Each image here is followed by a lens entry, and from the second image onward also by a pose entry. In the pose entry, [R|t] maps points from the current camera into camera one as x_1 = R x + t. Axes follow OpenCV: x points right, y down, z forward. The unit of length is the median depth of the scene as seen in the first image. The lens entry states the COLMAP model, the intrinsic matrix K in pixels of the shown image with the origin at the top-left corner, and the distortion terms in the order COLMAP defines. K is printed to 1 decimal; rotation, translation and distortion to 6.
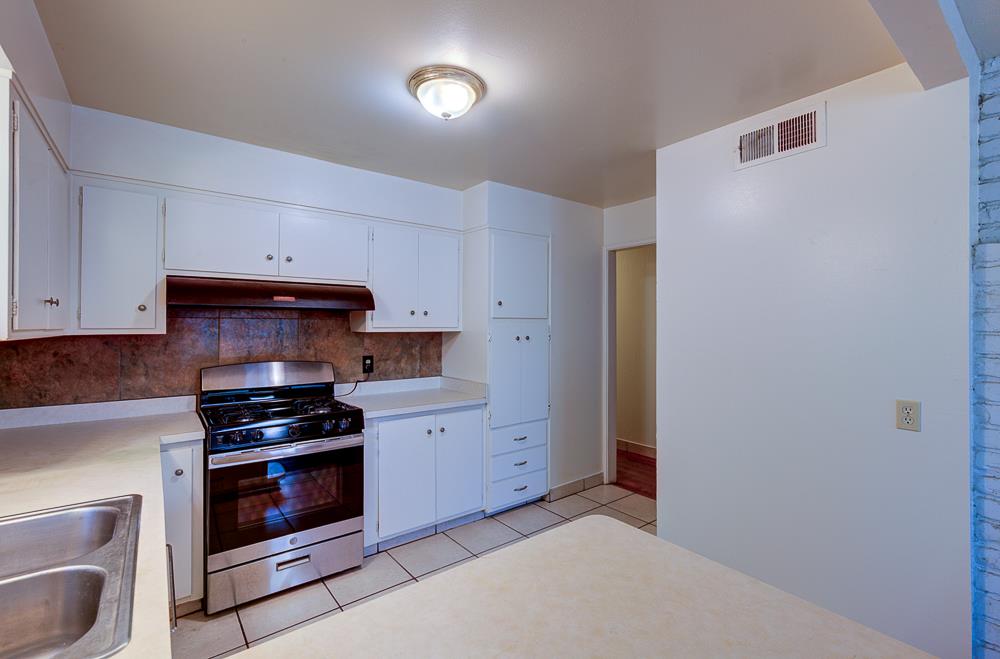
lens RADIAL K [[460.4, 0, 517.4], [0, 460.4, 321.2], [0, 0, 1]] dist [0.002124, 0.000385]
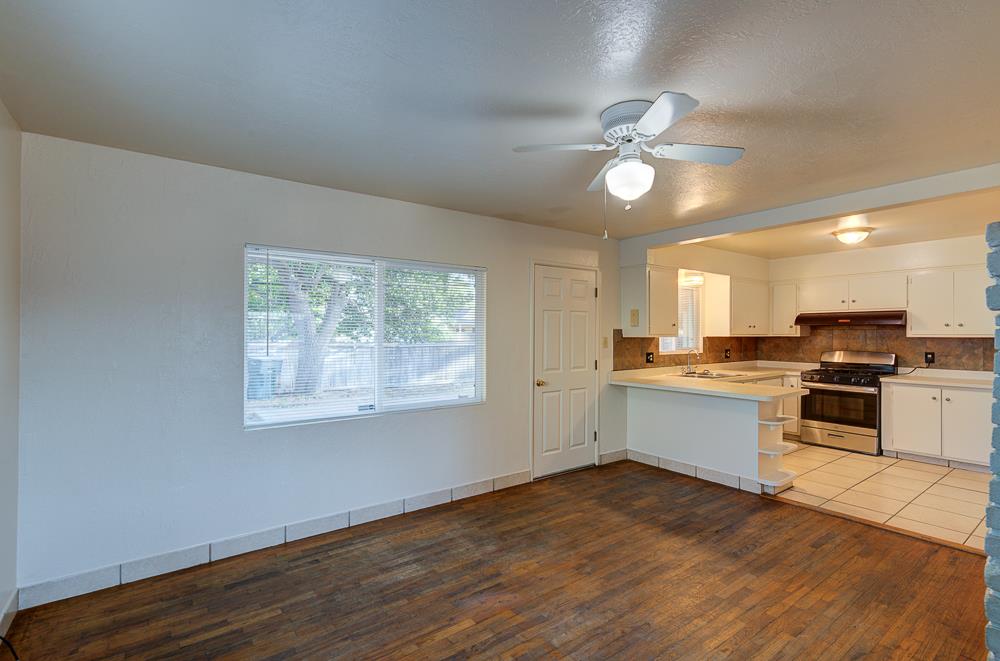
lens RADIAL K [[447.5, 0, 471.7], [0, 447.5, 334.2], [0, 0, 1]] dist [-0.001055, -0.000244]
pose [[-0.101971, 0.001474, -0.994786, 1.450930], [0.008692, 0.999962, 0.000591, -0.001635], [0.994749, -0.008586, -0.101980, -0.436249]]
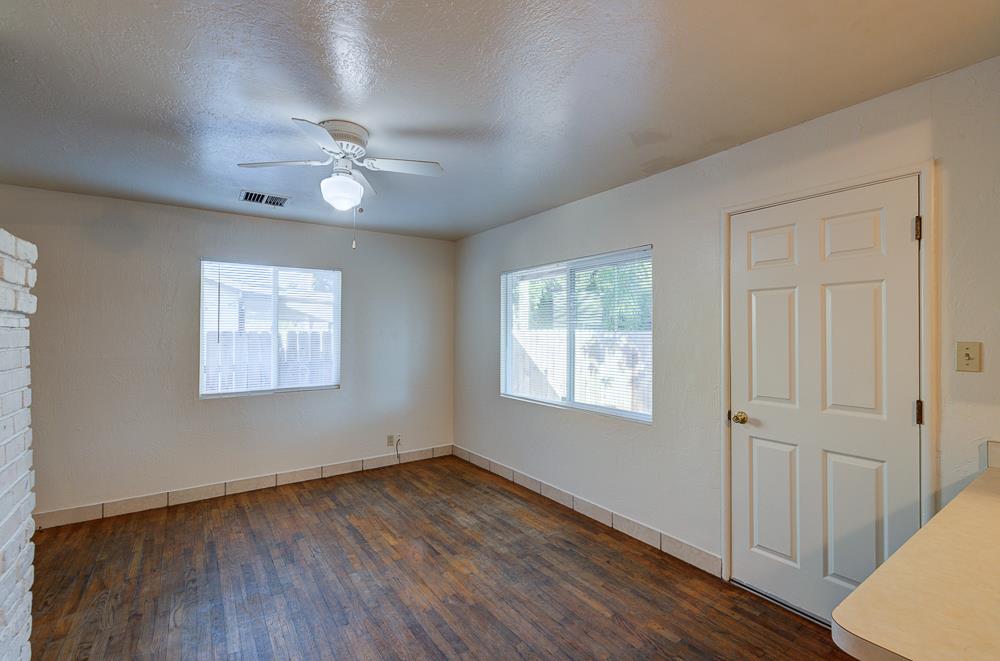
lens RADIAL K [[456.6, 0, 497.4], [0, 456.6, 320.8], [0, 0, 1]] dist [-0.001042, -0.000231]
pose [[-0.995440, 0.006594, 0.095166, 0.376827], [0.004036, 0.999626, -0.027053, -0.000564], [-0.095308, -0.026546, -0.995094, 0.505300]]
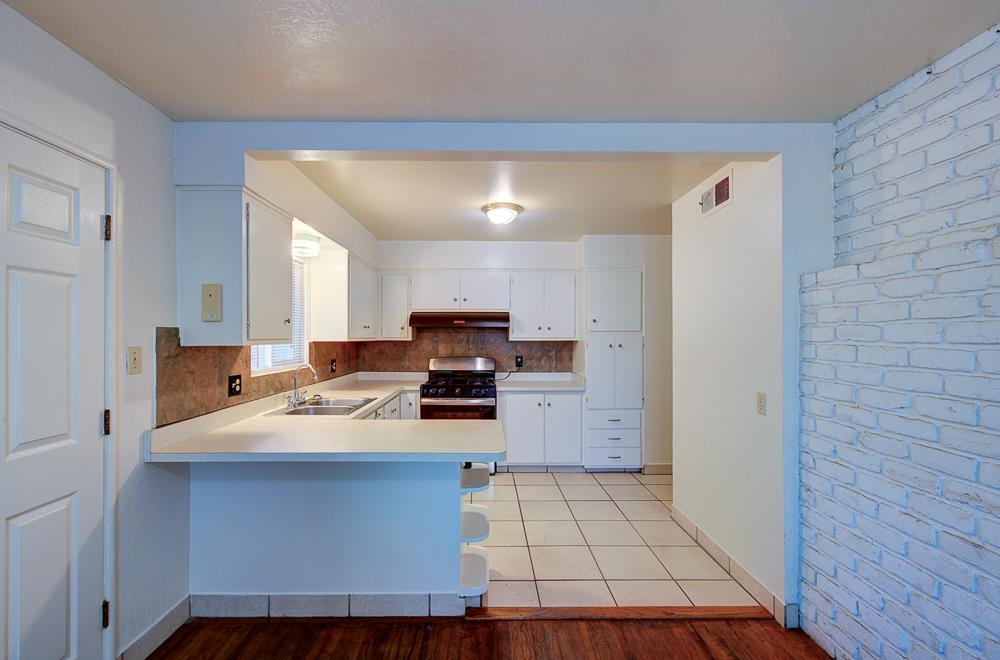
lens RADIAL K [[465.9, 0, 480.9], [0, 465.9, 337.2], [0, 0, 1]] dist [0.002285, 0.000721]
pose [[0.772069, 0.002027, -0.635536, 0.618499], [0.005079, 0.999943, 0.009360, -0.003618], [0.635519, -0.010454, 0.772015, -0.324263]]
